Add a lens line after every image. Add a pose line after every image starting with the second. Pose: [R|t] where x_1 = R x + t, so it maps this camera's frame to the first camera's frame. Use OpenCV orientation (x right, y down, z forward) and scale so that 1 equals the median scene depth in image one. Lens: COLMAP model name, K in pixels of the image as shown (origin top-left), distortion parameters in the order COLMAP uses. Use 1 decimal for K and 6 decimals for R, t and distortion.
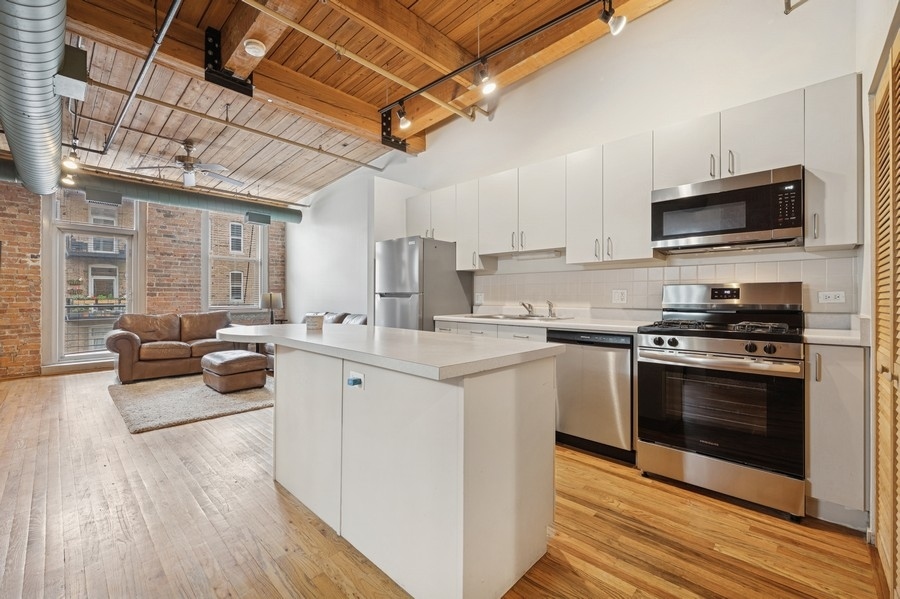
lens RADIAL K [[375.1, 0, 443.2], [0, 375.1, 295.8], [0, 0, 1]] dist [-0.001035, -0.000127]
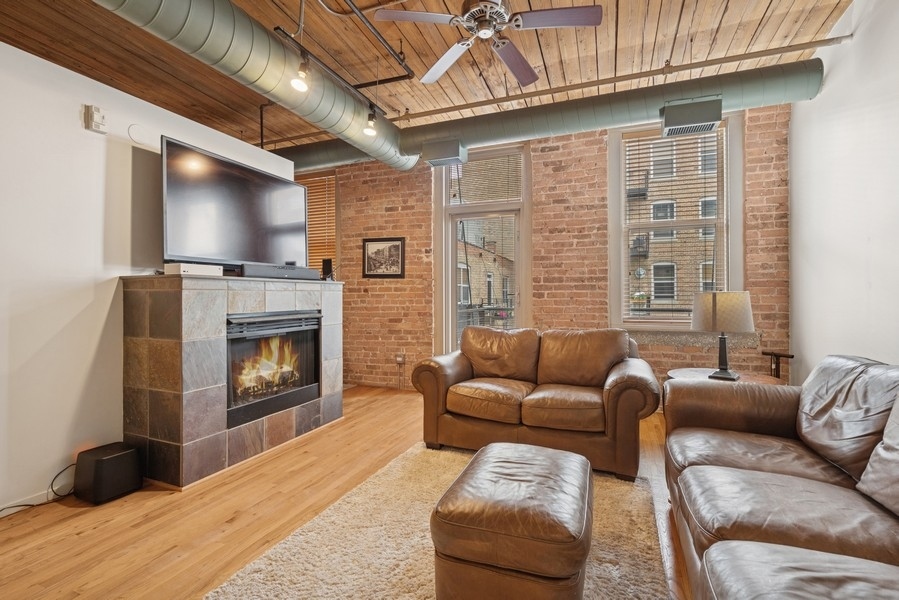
lens RADIAL K [[419.9, 0, 448.4], [0, 419.9, 293.8], [0, 0, 1]] dist [-0.000230, 0.000122]
pose [[0.387235, -0.003640, -0.921974, -0.159733], [0.004356, 0.999988, -0.002119, -0.004903], [0.921971, -0.003196, 0.387246, 0.555267]]
